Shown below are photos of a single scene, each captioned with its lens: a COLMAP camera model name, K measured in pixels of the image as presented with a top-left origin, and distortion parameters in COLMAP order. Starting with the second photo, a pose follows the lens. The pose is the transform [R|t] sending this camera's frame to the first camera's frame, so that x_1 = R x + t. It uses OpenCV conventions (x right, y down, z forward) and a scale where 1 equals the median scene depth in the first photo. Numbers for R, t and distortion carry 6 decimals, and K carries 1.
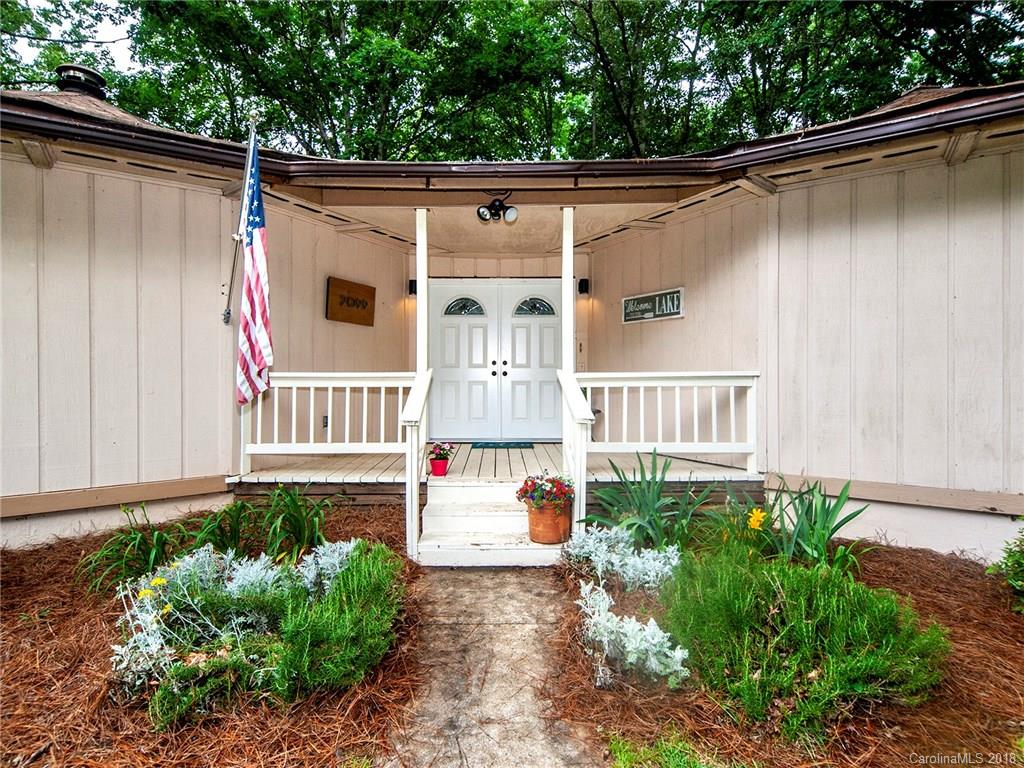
lens RADIAL K [[795.6, 0, 512.0], [0, 795.6, 384.0], [0, 0, 1]] dist [0.000409, 0.000111]
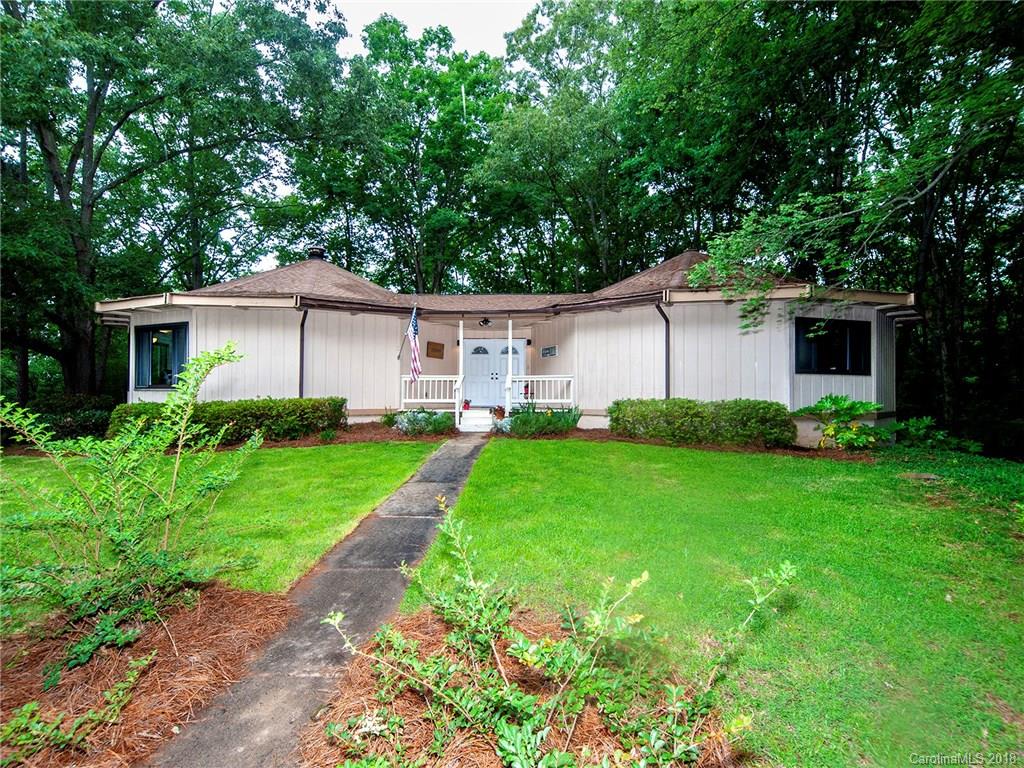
lens RADIAL K [[795.6, 0, 512.0], [0, 795.6, 384.0], [0, 0, 1]] dist [0.000409, 0.000111]
pose [[0.997951, 0.000348, -0.063975, 0.268028], [-0.002084, 0.999631, -0.027079, 0.096394], [0.063942, 0.027157, 0.997584, -1.955297]]
